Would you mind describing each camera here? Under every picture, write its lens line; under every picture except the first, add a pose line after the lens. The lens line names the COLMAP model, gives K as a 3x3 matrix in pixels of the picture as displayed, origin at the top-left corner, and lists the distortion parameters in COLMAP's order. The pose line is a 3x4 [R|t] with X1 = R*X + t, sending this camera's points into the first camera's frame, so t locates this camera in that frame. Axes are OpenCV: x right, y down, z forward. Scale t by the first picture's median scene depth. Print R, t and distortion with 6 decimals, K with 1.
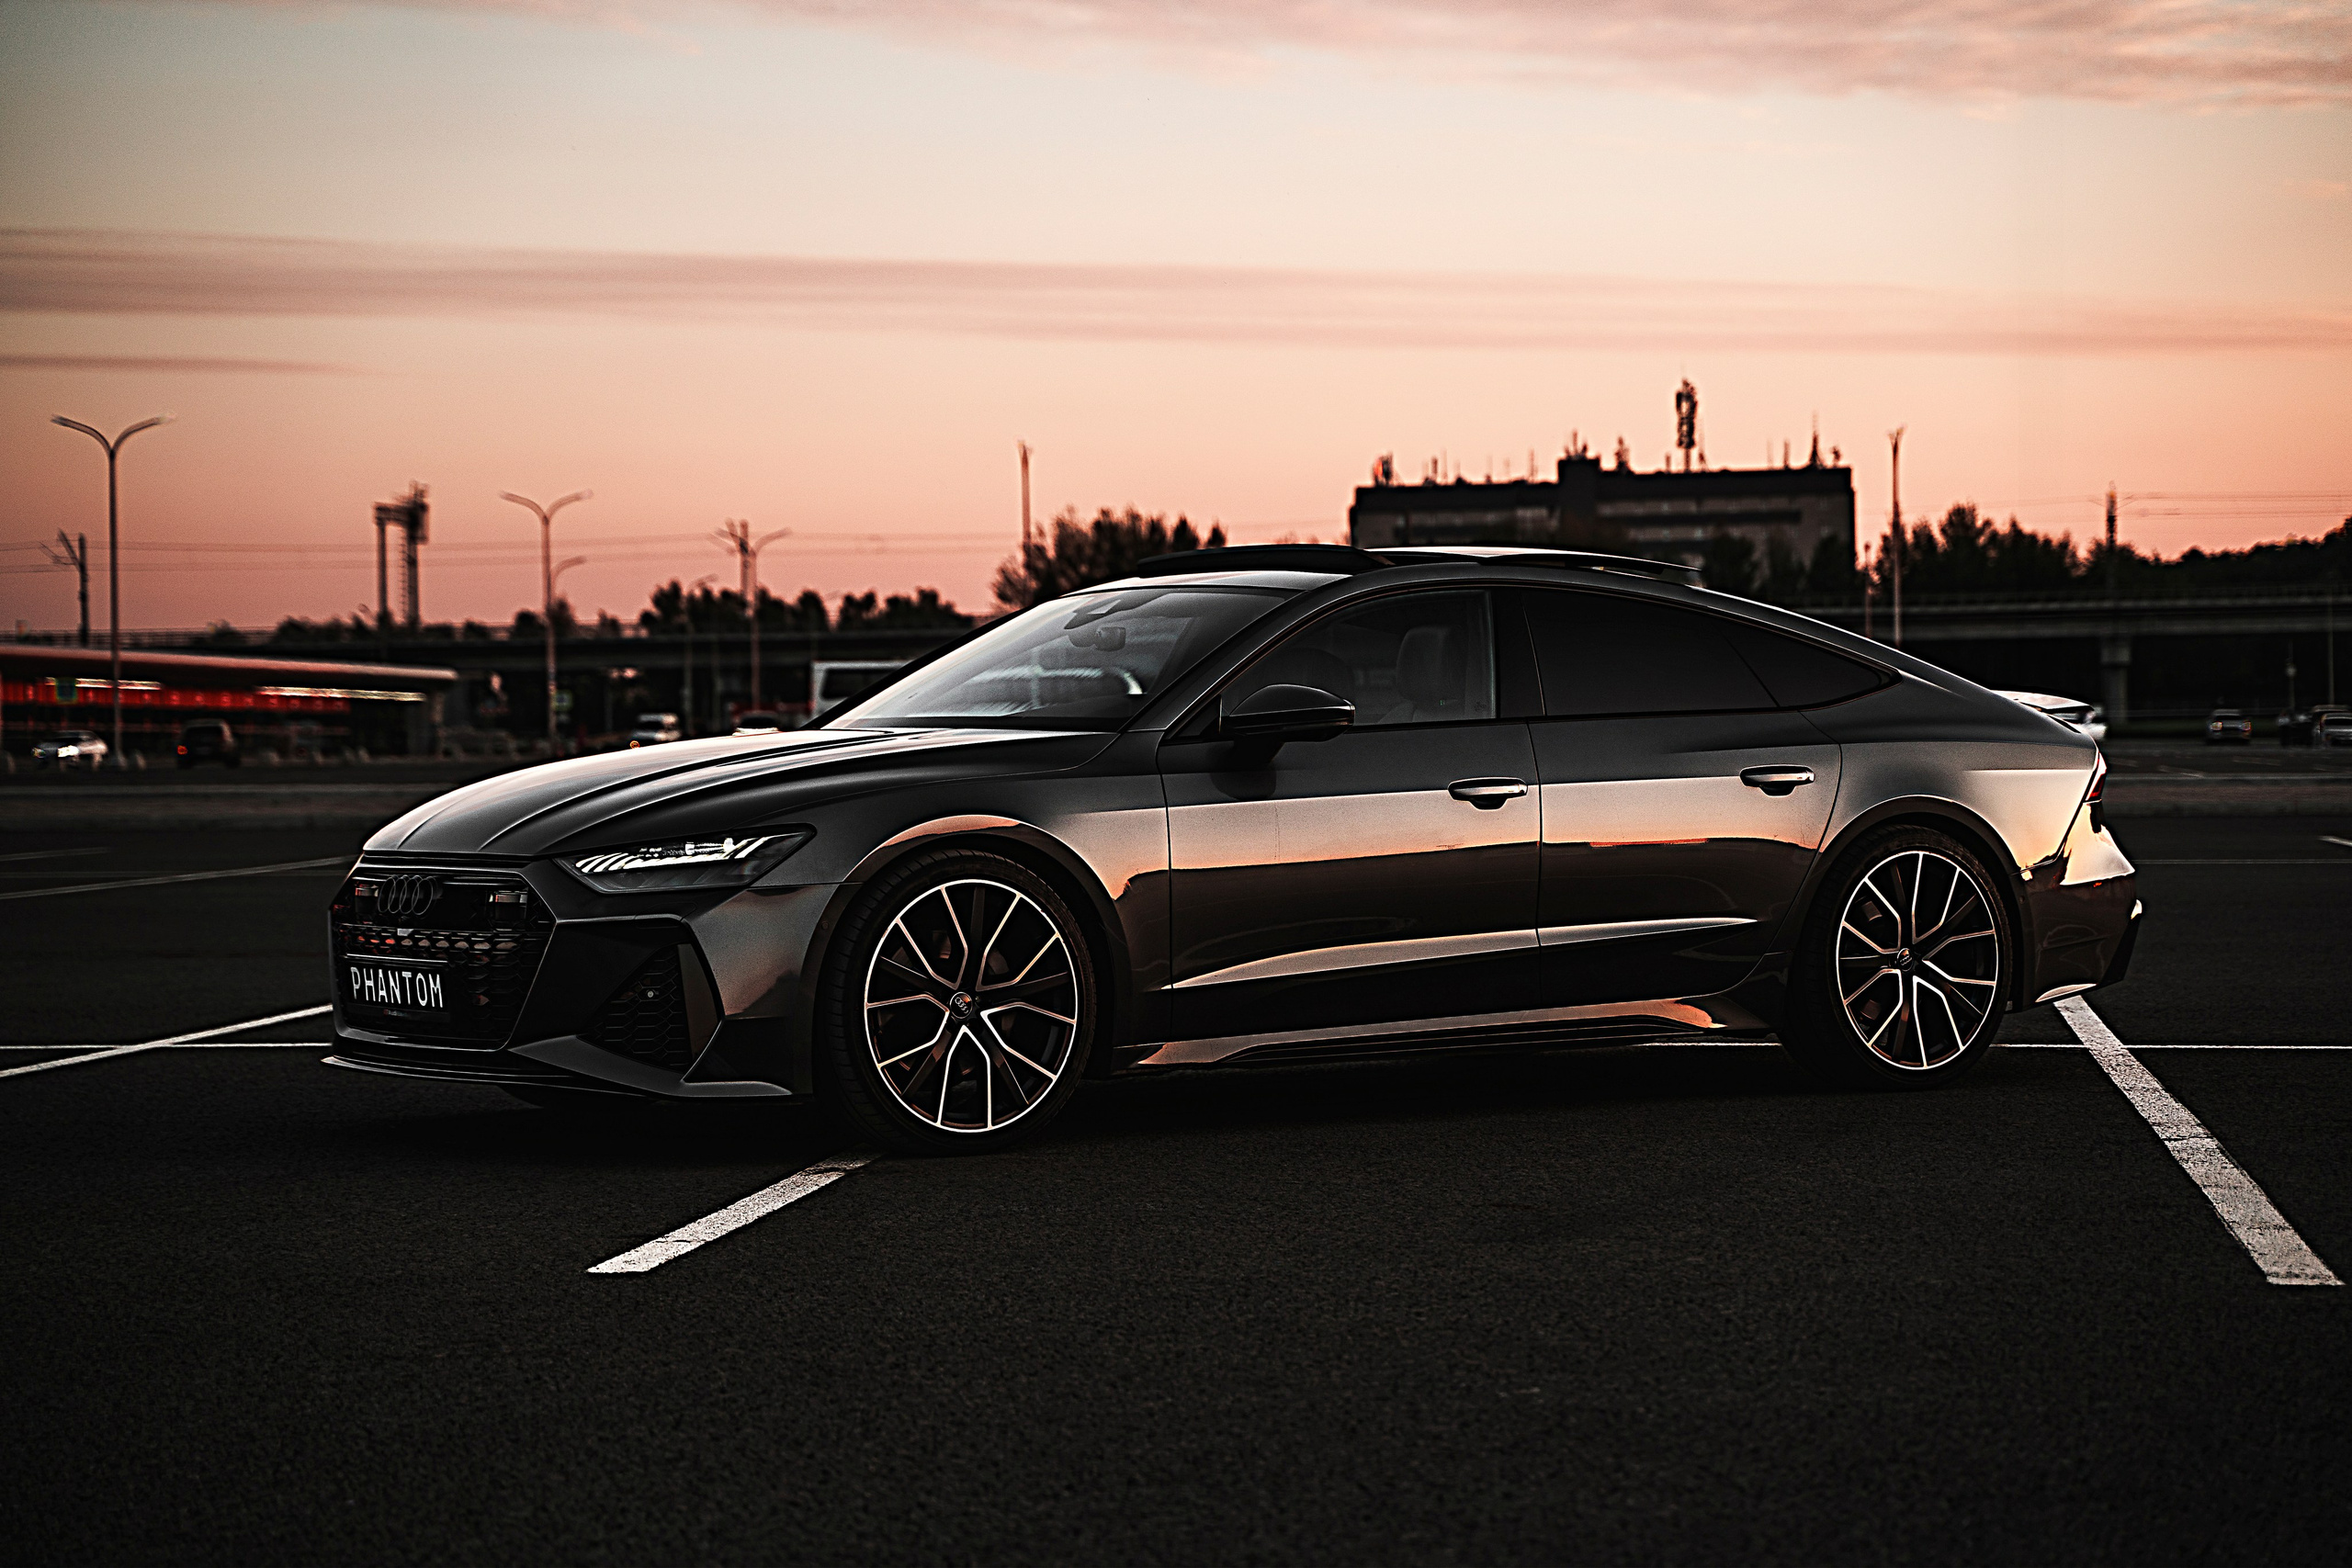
lens RADIAL K [[4980.8, 0, 1176.0], [0, 4980.8, 784.0], [0, 0, 1]] dist [0.257959, 0.622094]
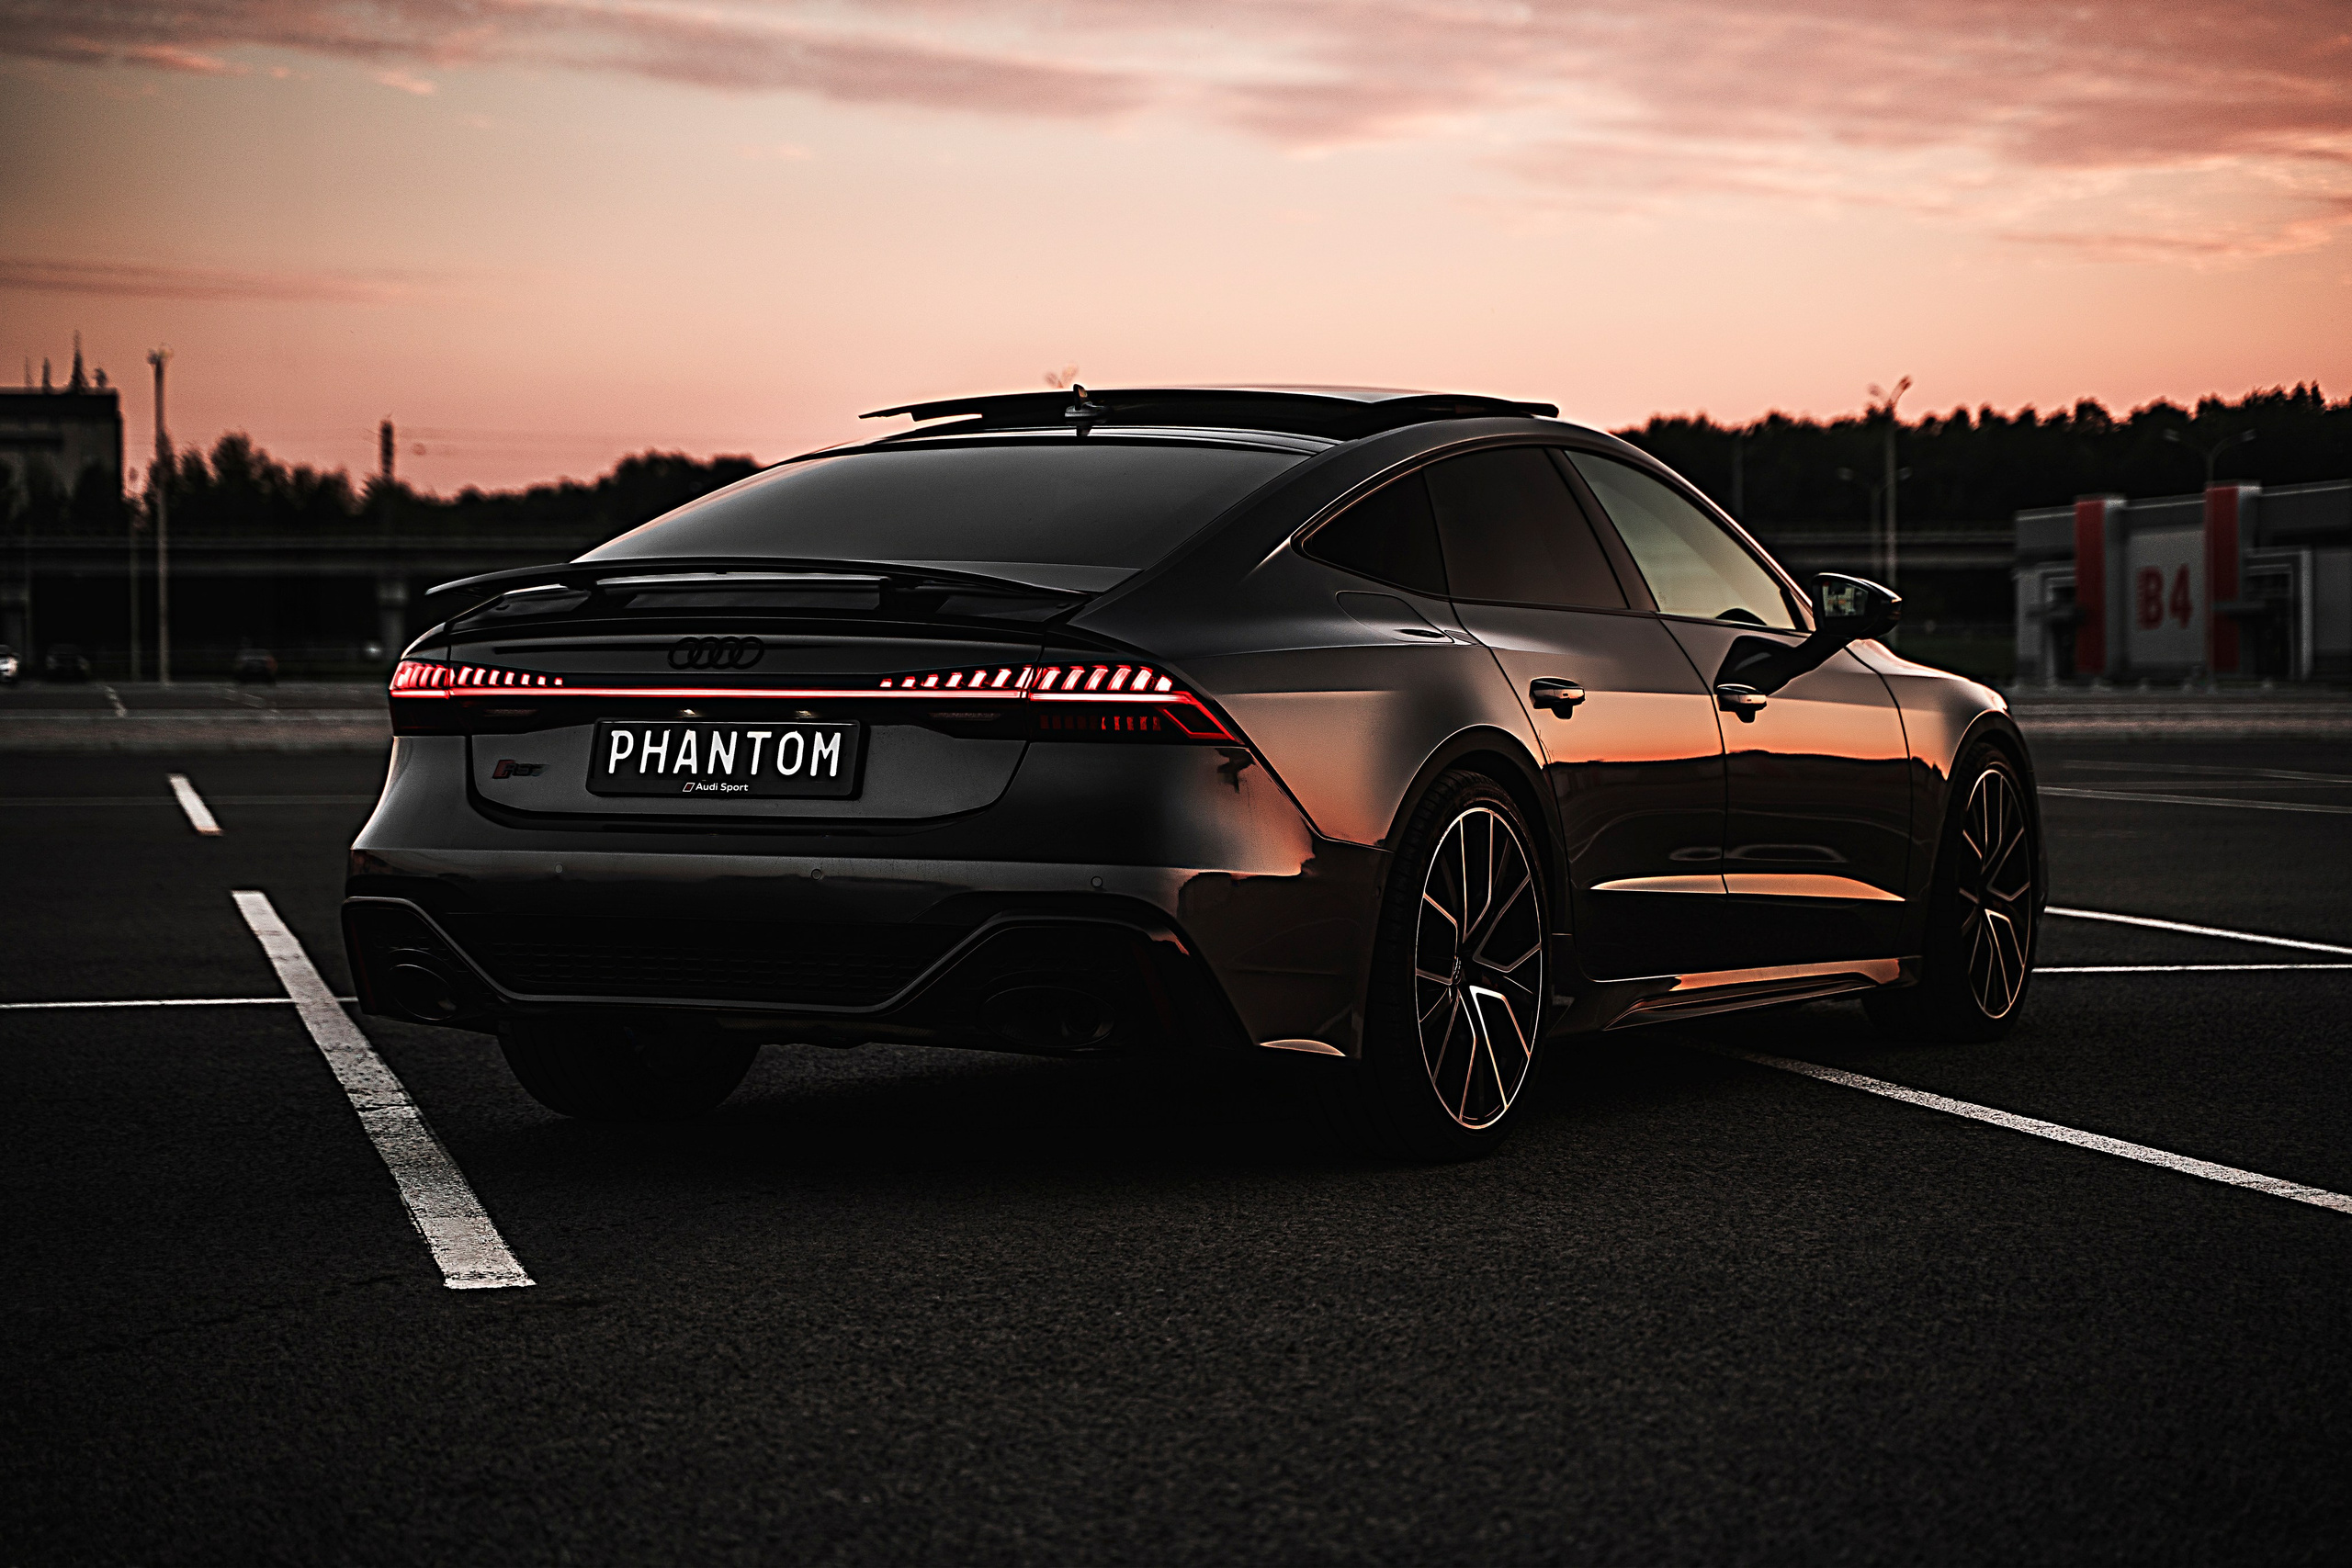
lens RADIAL K [[4980.8, 0, 1176.0], [0, 4980.8, 784.0], [0, 0, 1]] dist [0.257959, 0.622094]
pose [[0.943784, -0.002311, 0.330556, 0.055376], [-0.001378, 0.999939, 0.010925, 0.006557], [-0.330561, -0.010767, 0.943723, 0.179369]]
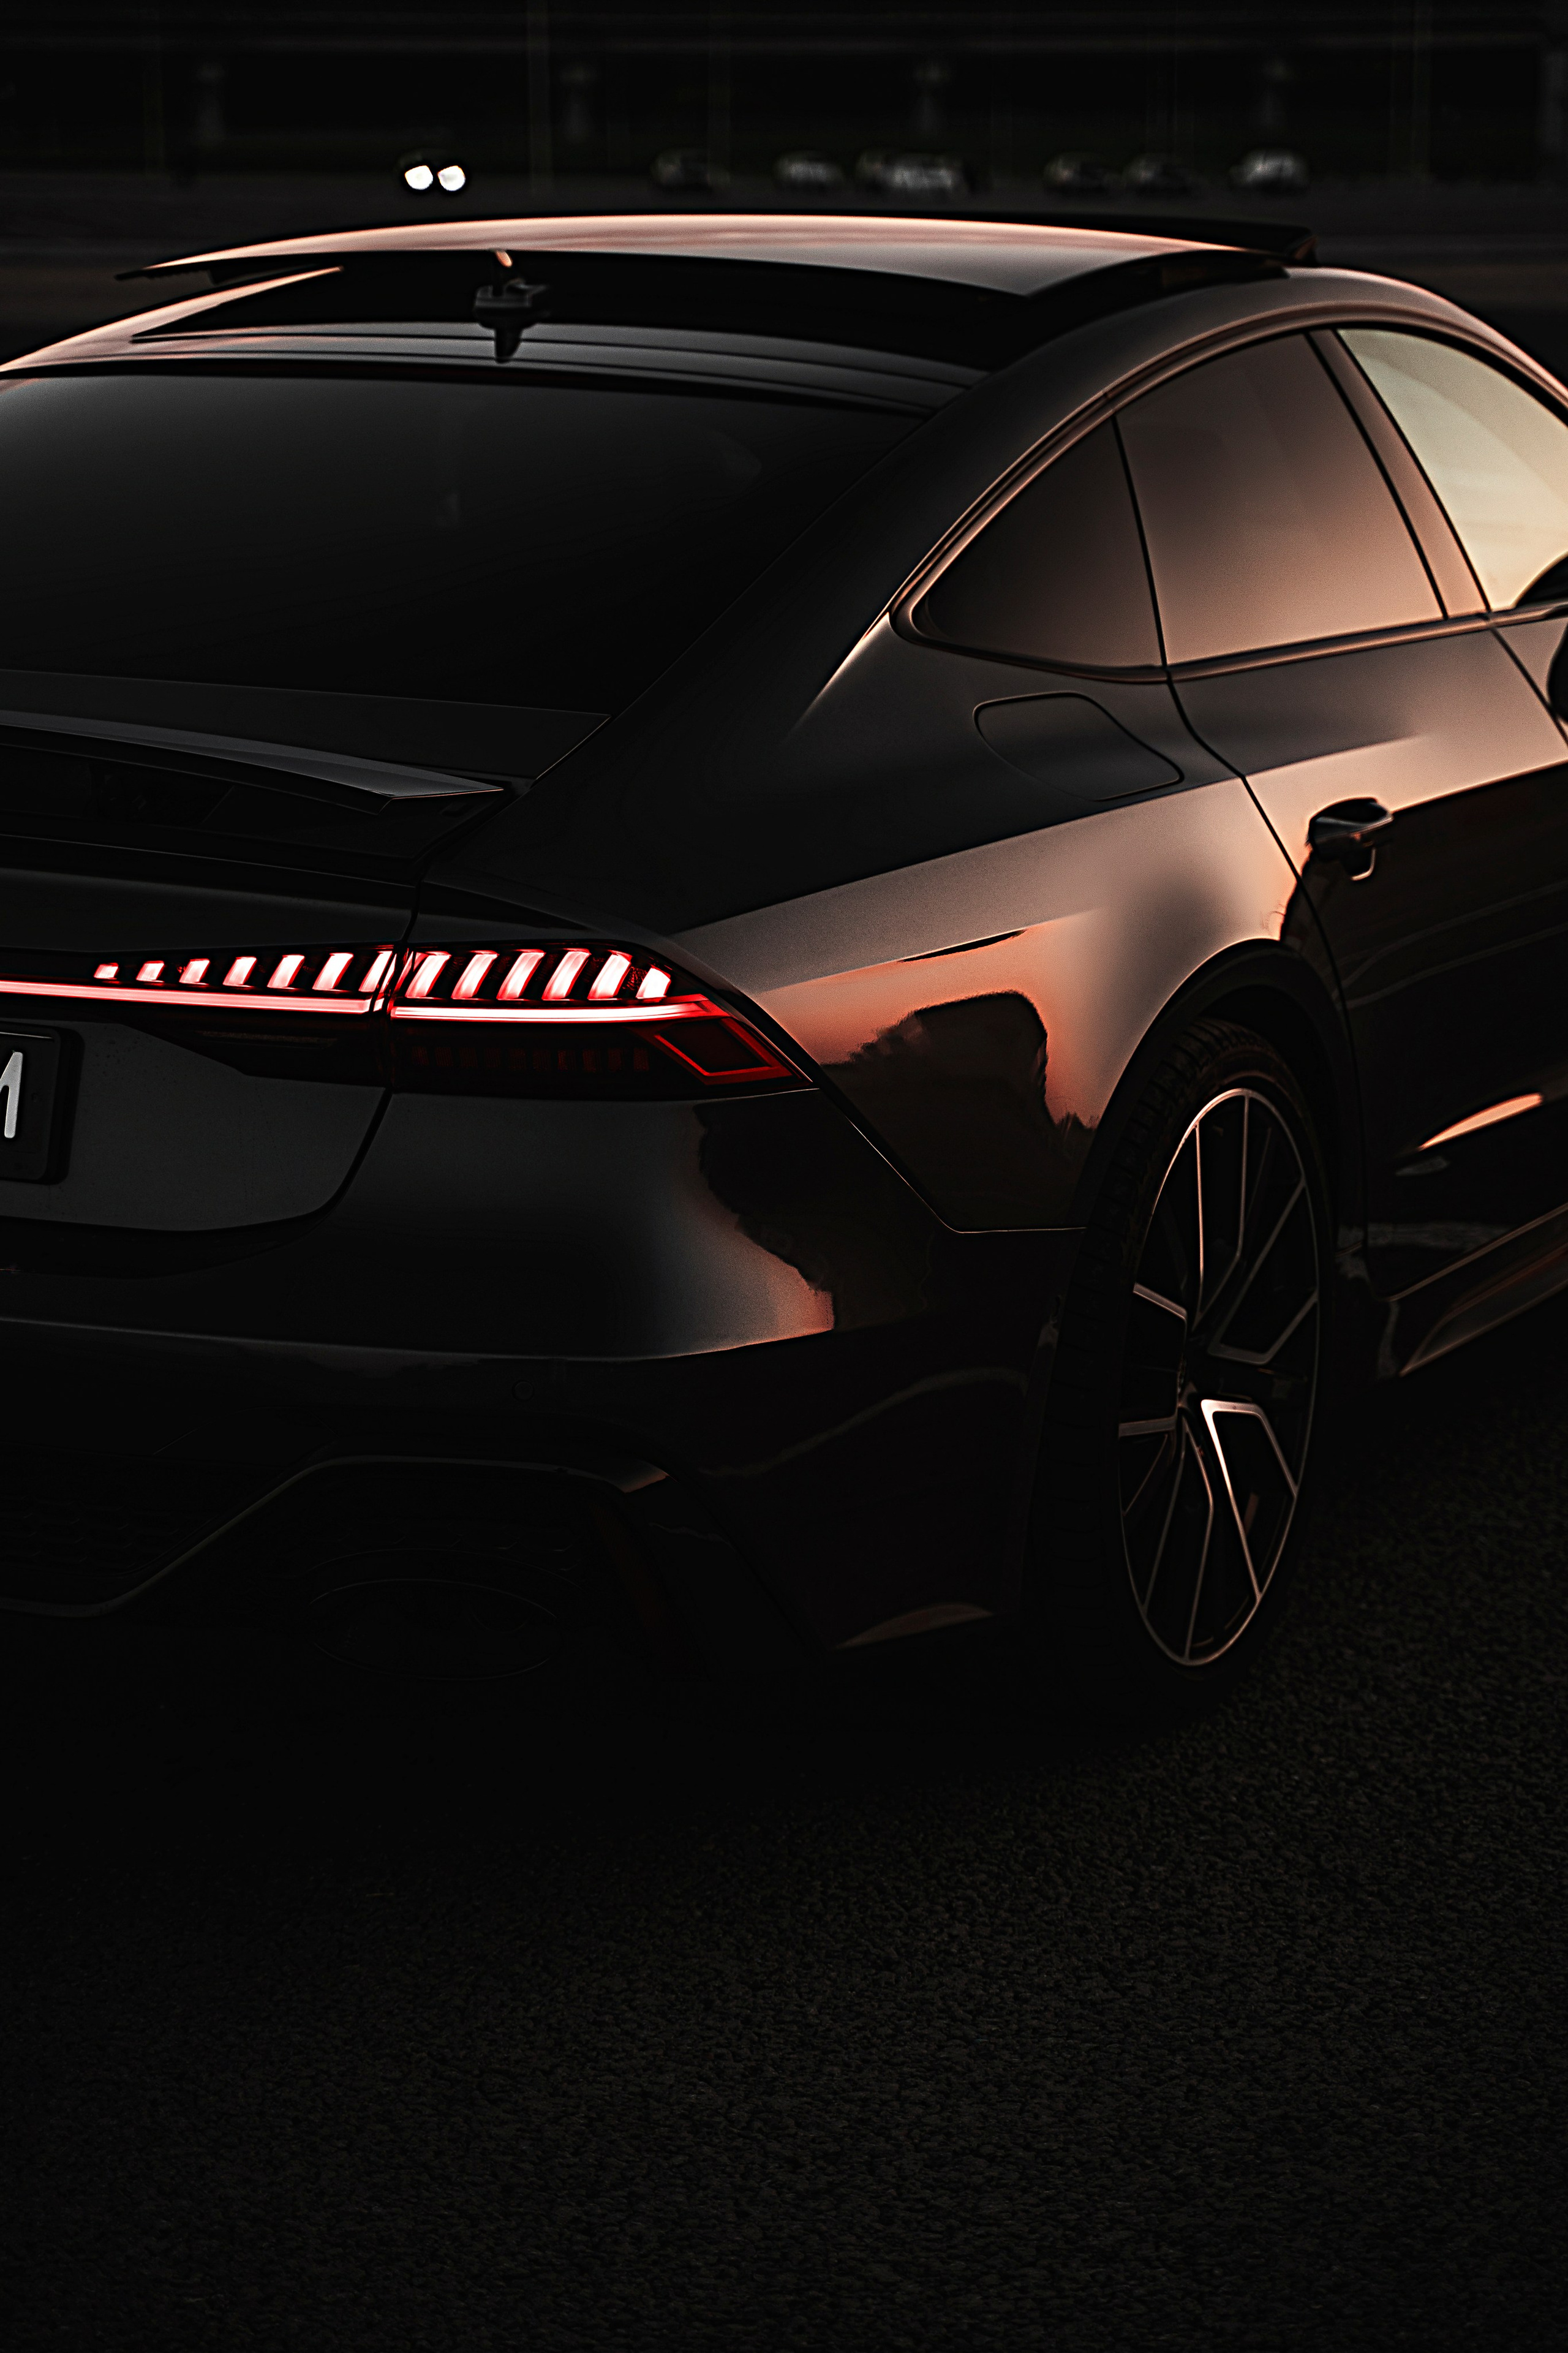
lens RADIAL K [[5001.5, 0, 784.0], [0, 5001.5, 1176.5], [0, 0, 1]] dist [0.251135, 0.711736]
pose [[0.935732, -0.060105, 0.347554, 0.257955], [-0.006519, 0.982258, 0.187421, -0.100059], [-0.352652, -0.177641, 0.918738, 0.763794]]
